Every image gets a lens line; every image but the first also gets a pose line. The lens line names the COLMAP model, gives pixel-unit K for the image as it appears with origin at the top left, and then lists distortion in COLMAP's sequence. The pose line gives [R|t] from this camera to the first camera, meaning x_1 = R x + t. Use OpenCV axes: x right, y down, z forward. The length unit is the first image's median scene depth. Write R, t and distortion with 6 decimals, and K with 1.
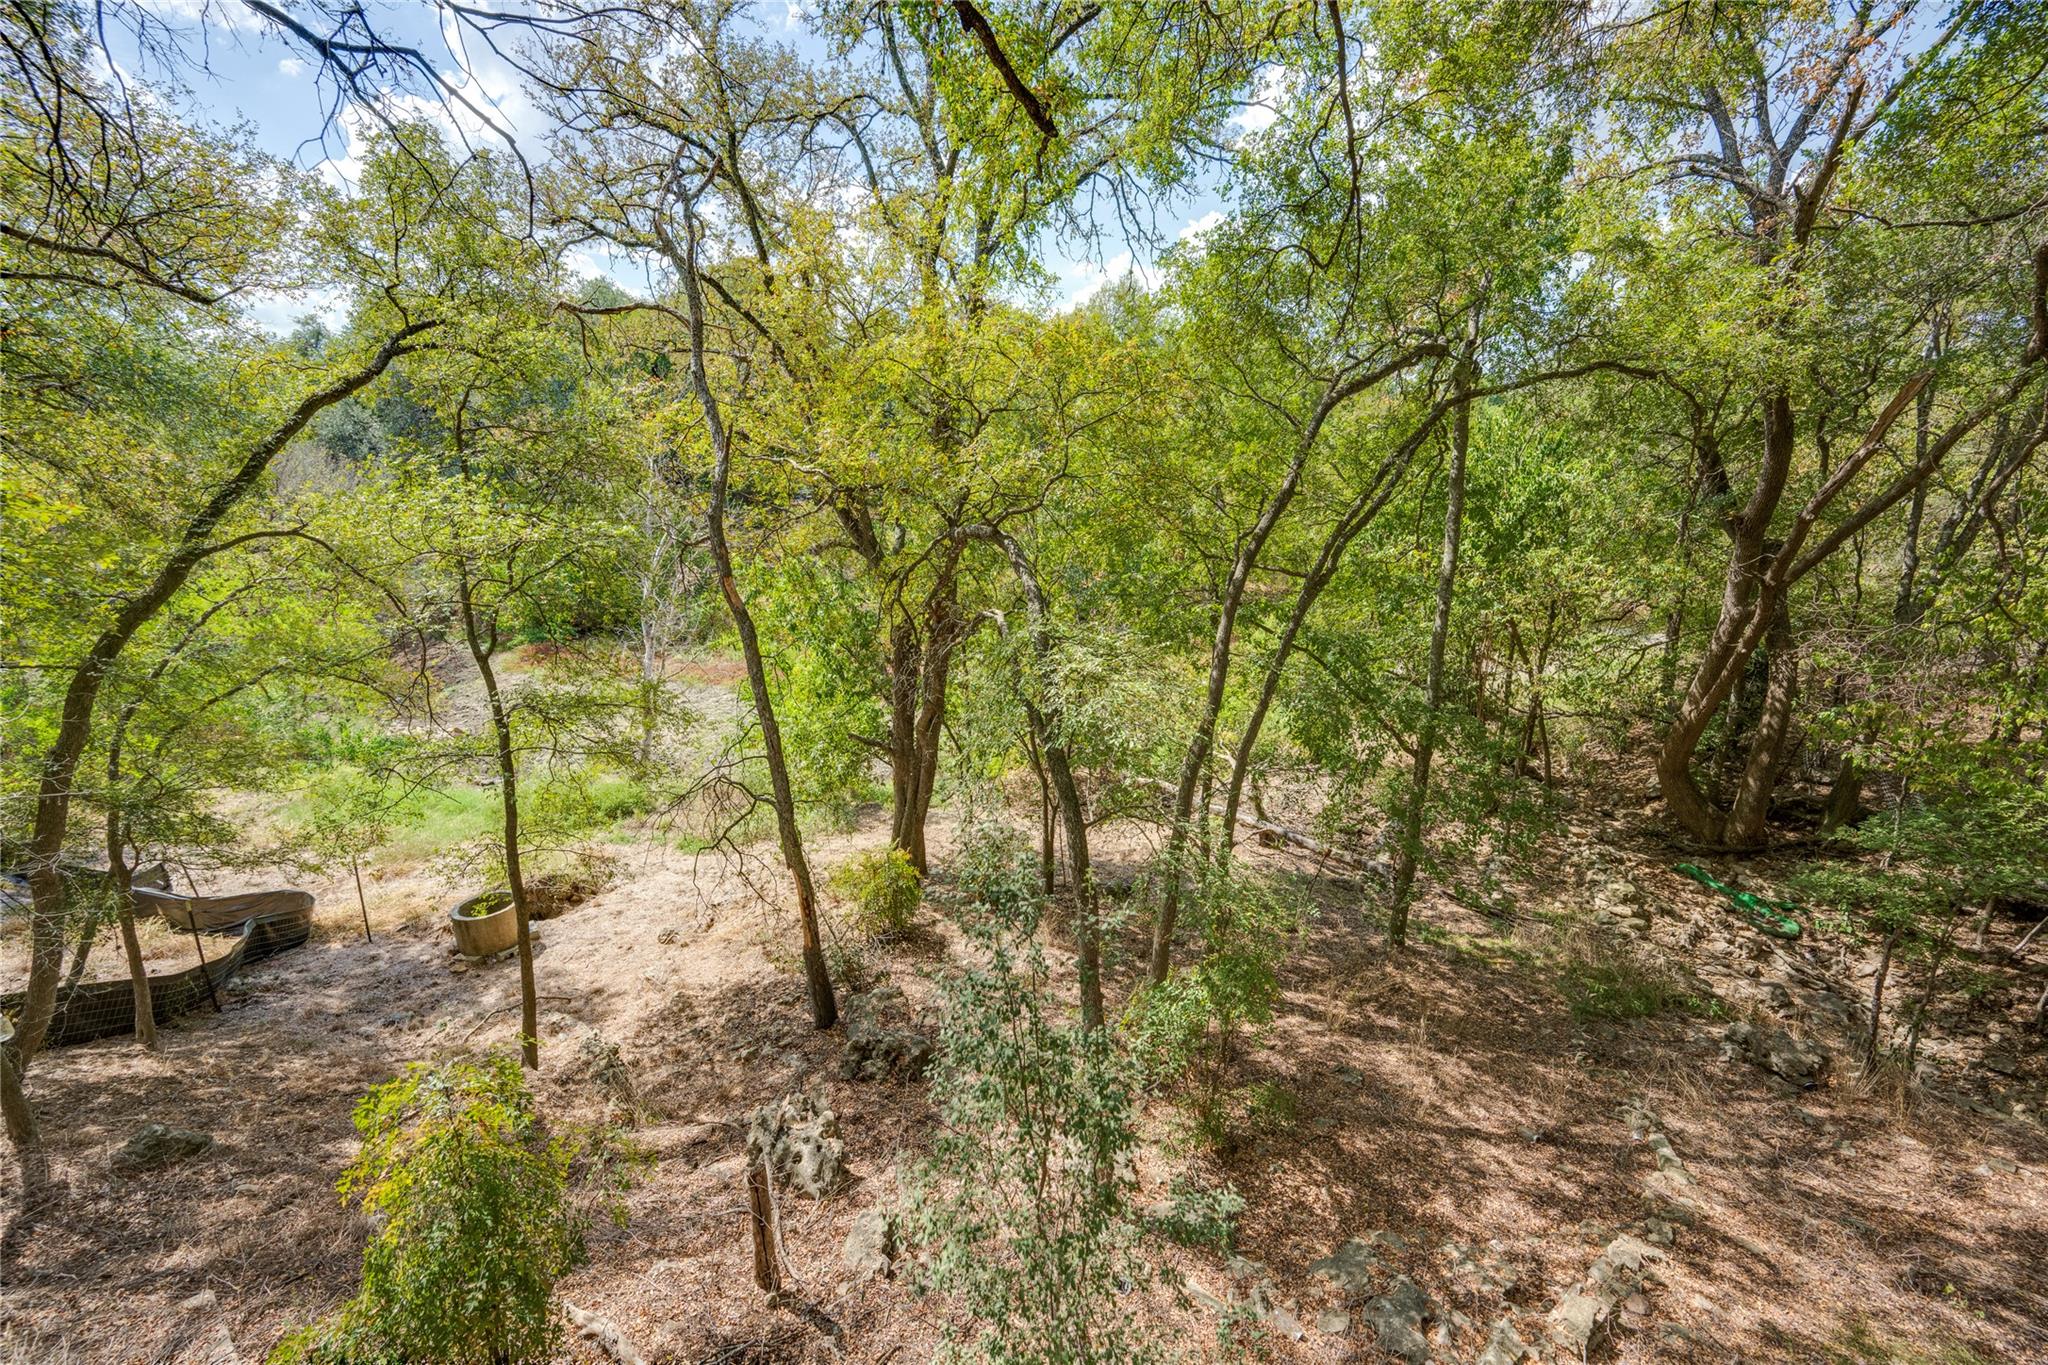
lens RADIAL K [[859.2, 0, 1024.0], [0, 859.2, 682.5], [0, 0, 1]] dist [0.000567, 0.000076]
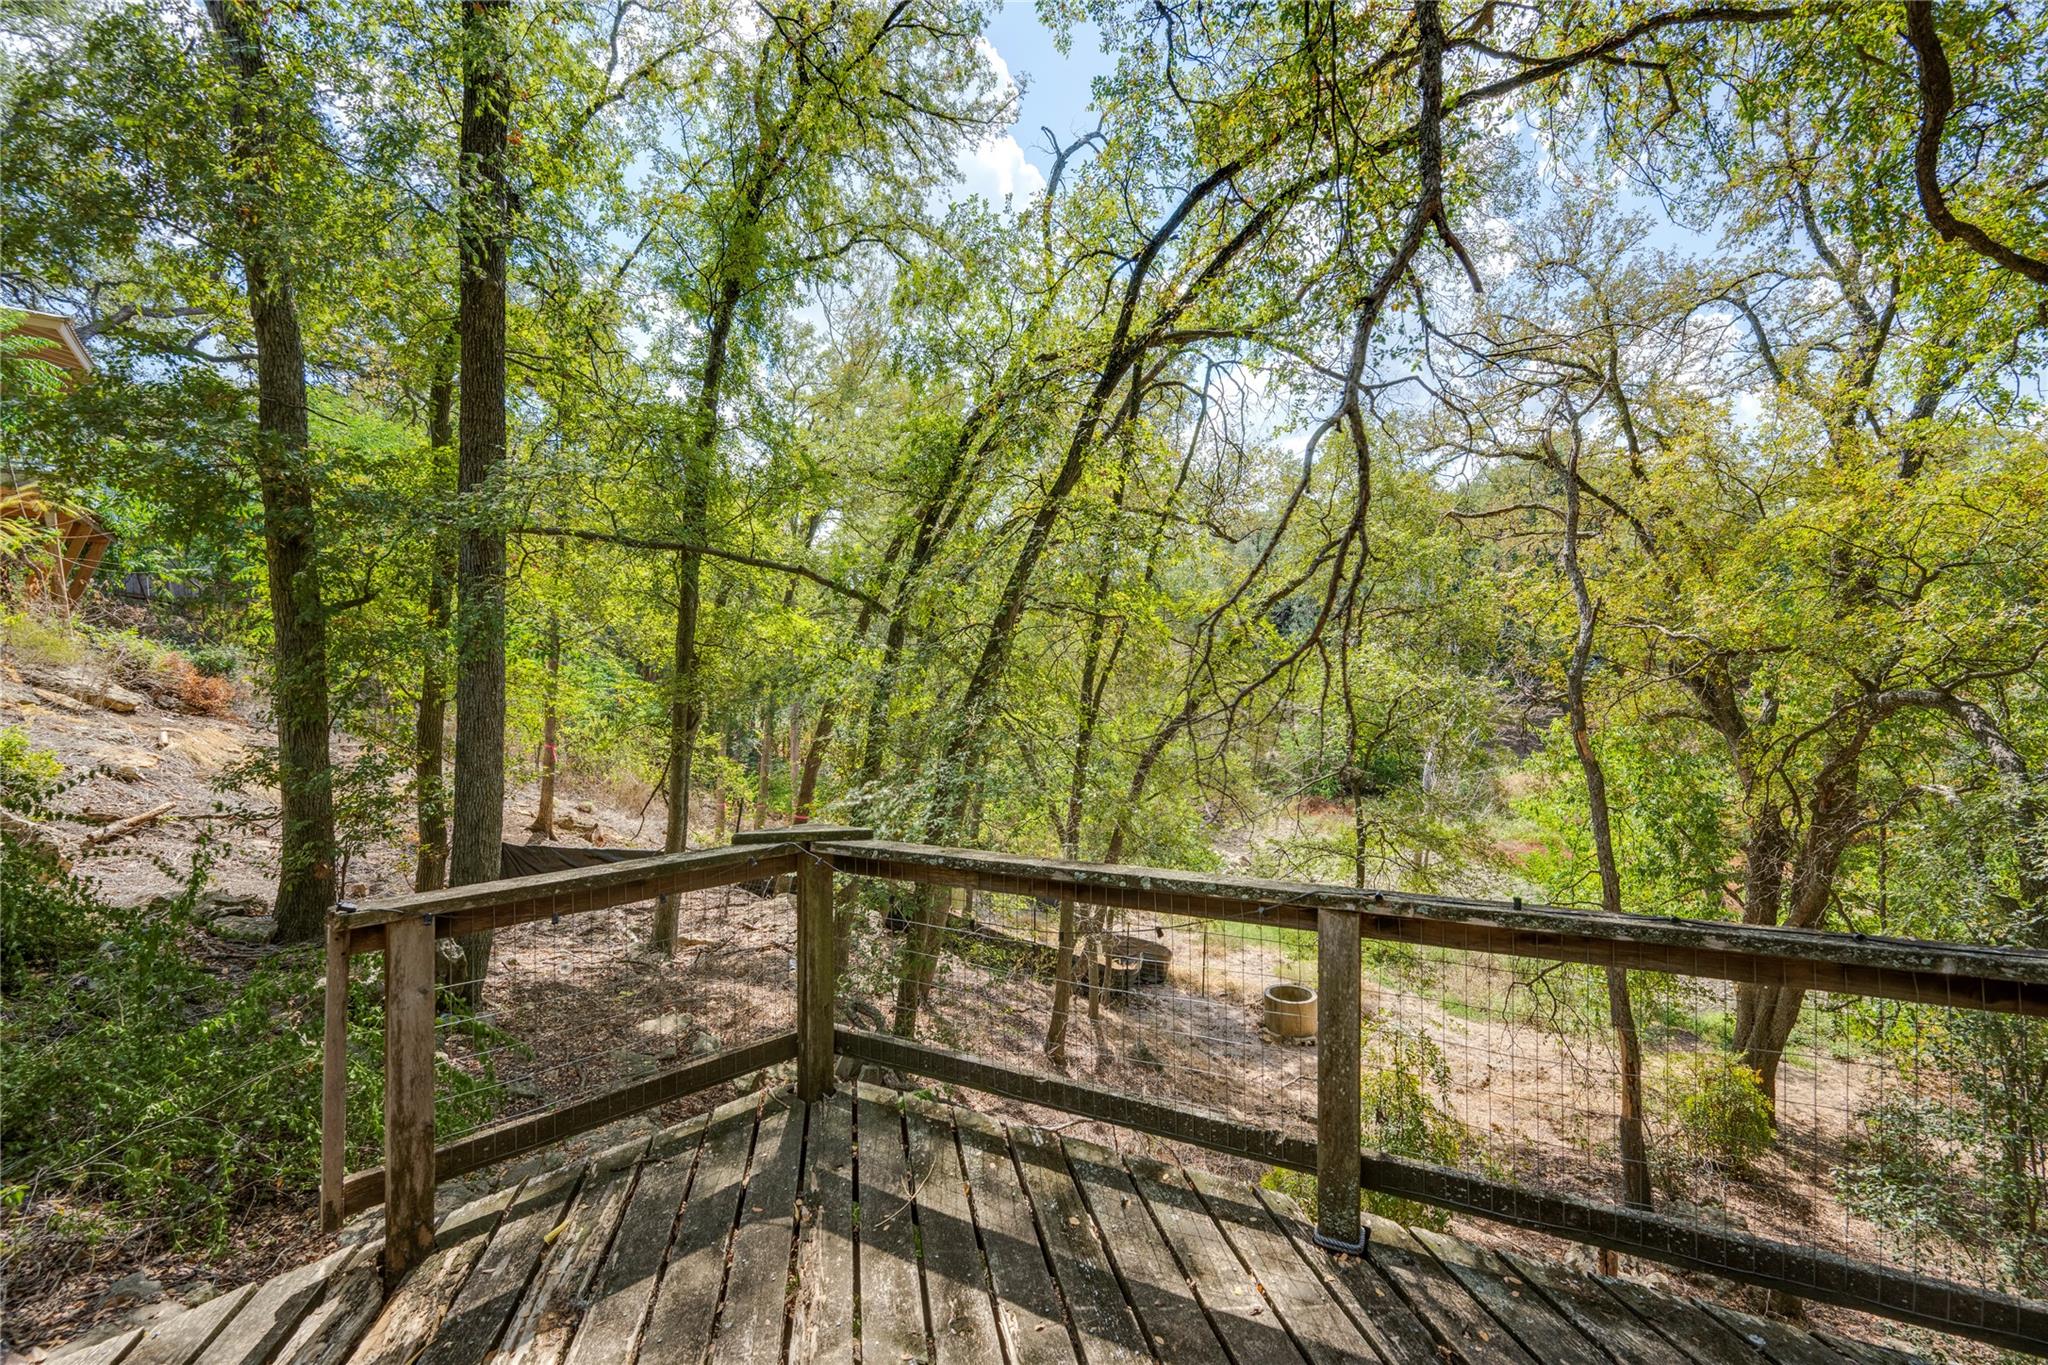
lens RADIAL K [[825.9, 0, 1031.9], [0, 825.9, 690.1], [0, 0, 1]] dist [-0.000292, 0.000289]
pose [[0.658020, 0.030534, -0.752381, -0.007972], [-0.169481, 0.979546, -0.108472, 0.043982], [0.733680, 0.198891, 0.649735, -0.158805]]
